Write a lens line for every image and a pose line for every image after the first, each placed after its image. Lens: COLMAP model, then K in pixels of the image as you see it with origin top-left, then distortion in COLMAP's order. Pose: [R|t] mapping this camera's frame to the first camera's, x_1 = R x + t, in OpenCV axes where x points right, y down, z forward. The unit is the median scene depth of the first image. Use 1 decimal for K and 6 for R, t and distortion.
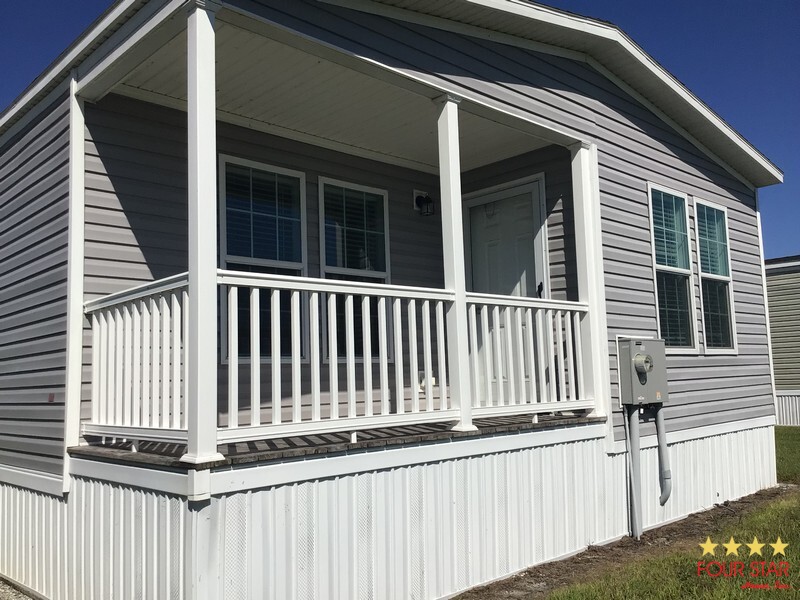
lens RADIAL K [[725.9, 0, 400.0], [0, 725.9, 300.0], [0, 0, 1]] dist [0.089108, -0.227139]
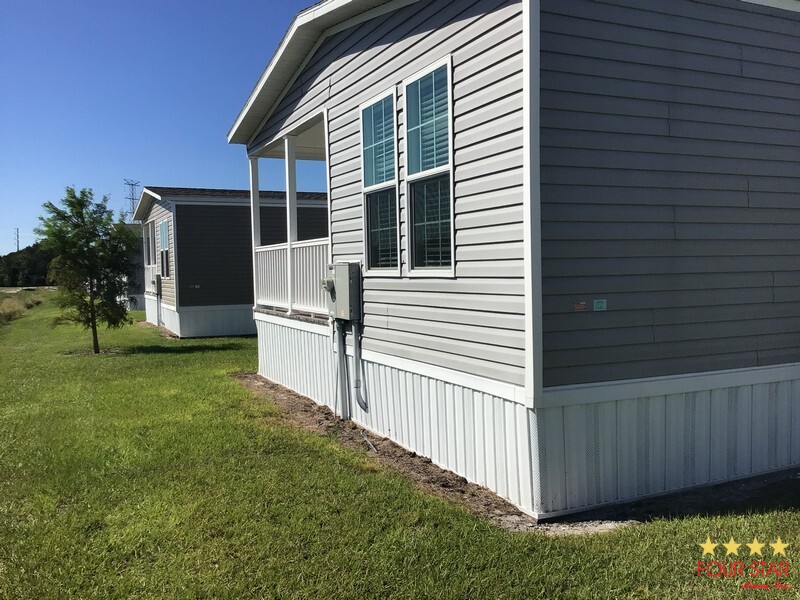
lens RADIAL K [[725.9, 0, 400.0], [0, 725.9, 300.0], [0, 0, 1]] dist [0.089108, -0.227139]
pose [[-0.329537, 0.085174, -0.940293, 0.652829], [0.135972, 0.989822, 0.042007, 0.035123], [0.934300, -0.114011, -0.337765, 0.687845]]
